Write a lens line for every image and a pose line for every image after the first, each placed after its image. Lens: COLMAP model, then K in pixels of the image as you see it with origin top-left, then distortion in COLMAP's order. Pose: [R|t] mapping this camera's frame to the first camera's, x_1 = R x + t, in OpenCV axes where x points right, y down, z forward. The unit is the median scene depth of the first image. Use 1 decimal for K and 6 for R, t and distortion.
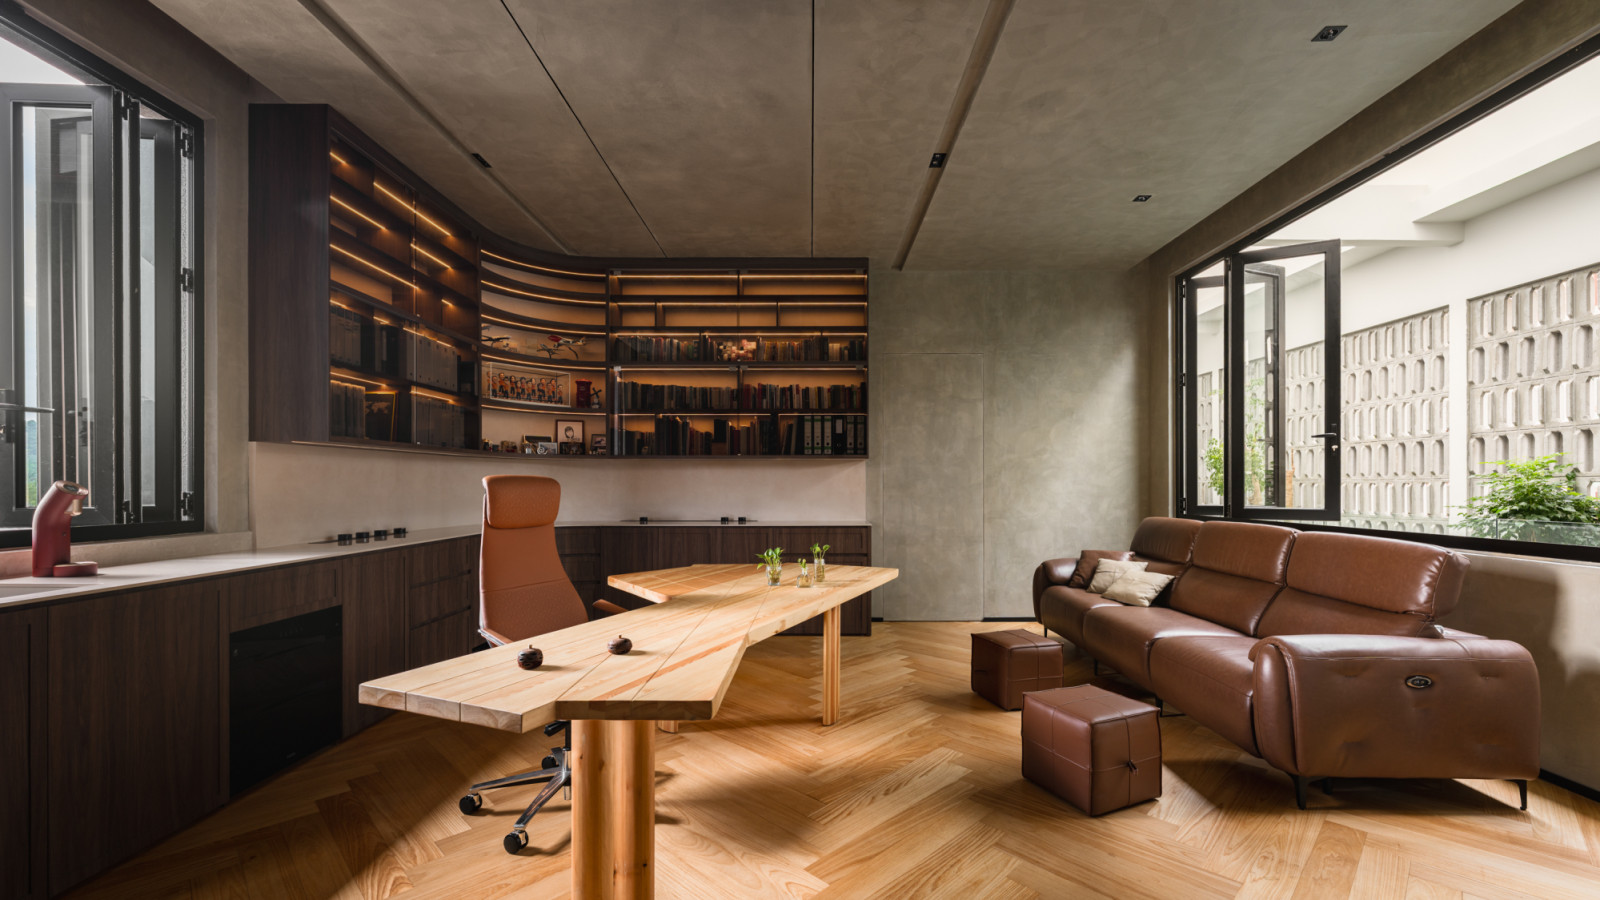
lens RADIAL K [[653.0, 0, 804.9], [0, 653.0, 473.2], [0, 0, 1]] dist [-0.000553, -0.000082]
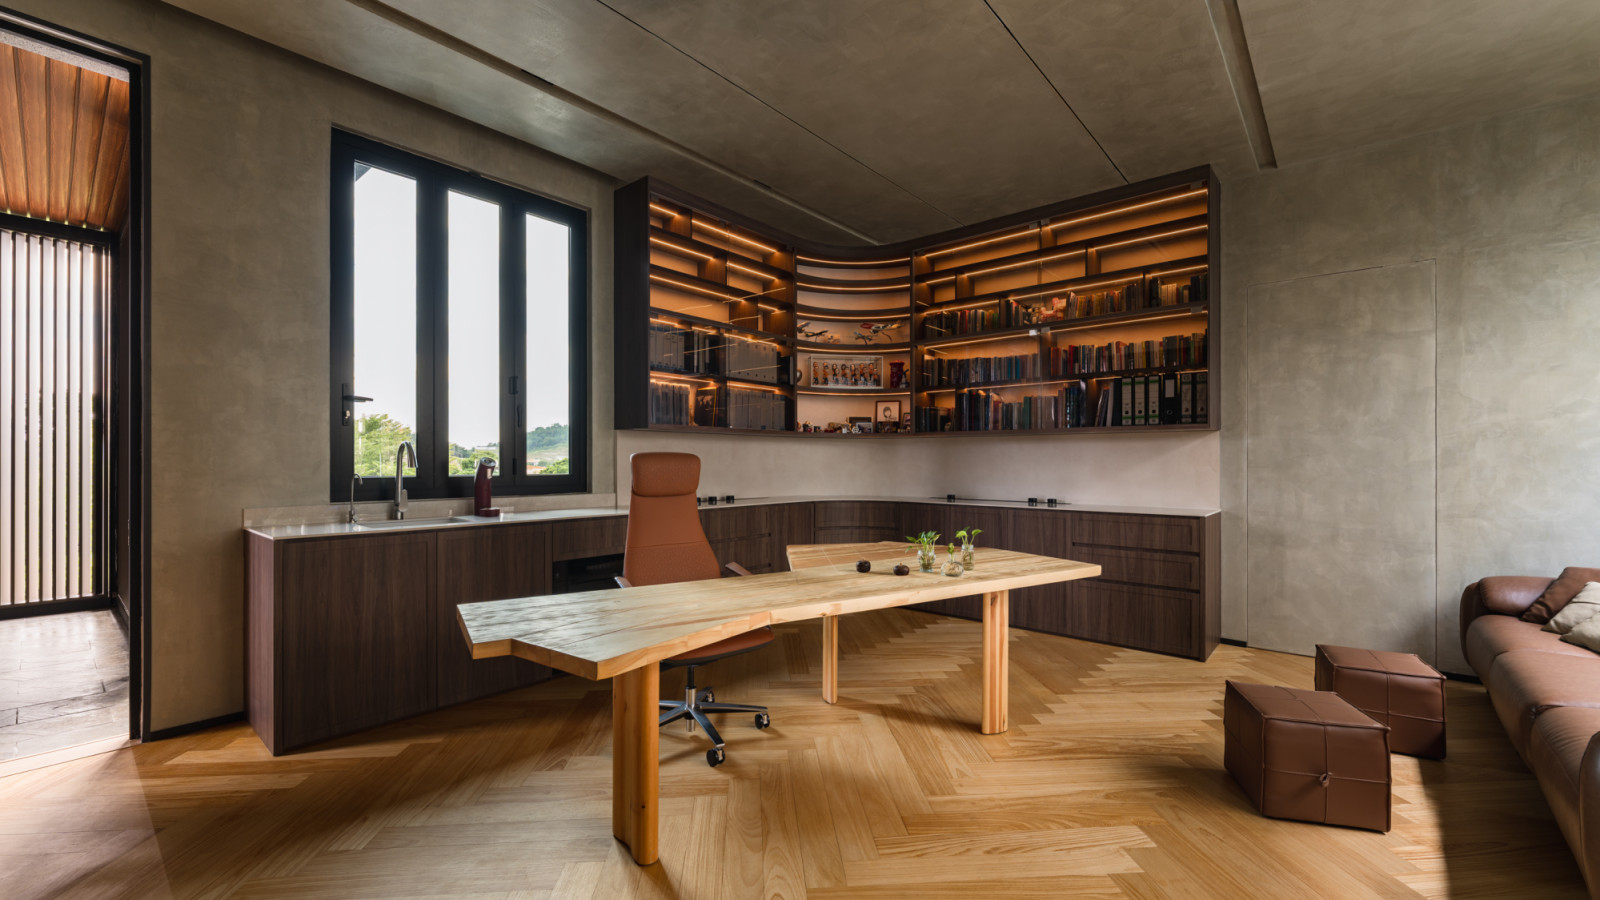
lens RADIAL K [[639.8, 0, 800.0], [0, 639.8, 450.0], [0, 0, 1]] dist [0.000077, -0.000060]
pose [[0.762692, -0.009125, -0.646697, 0.204992], [0.007198, 0.999958, -0.005620, 0.003590], [0.646722, -0.000368, 0.762726, 0.118496]]
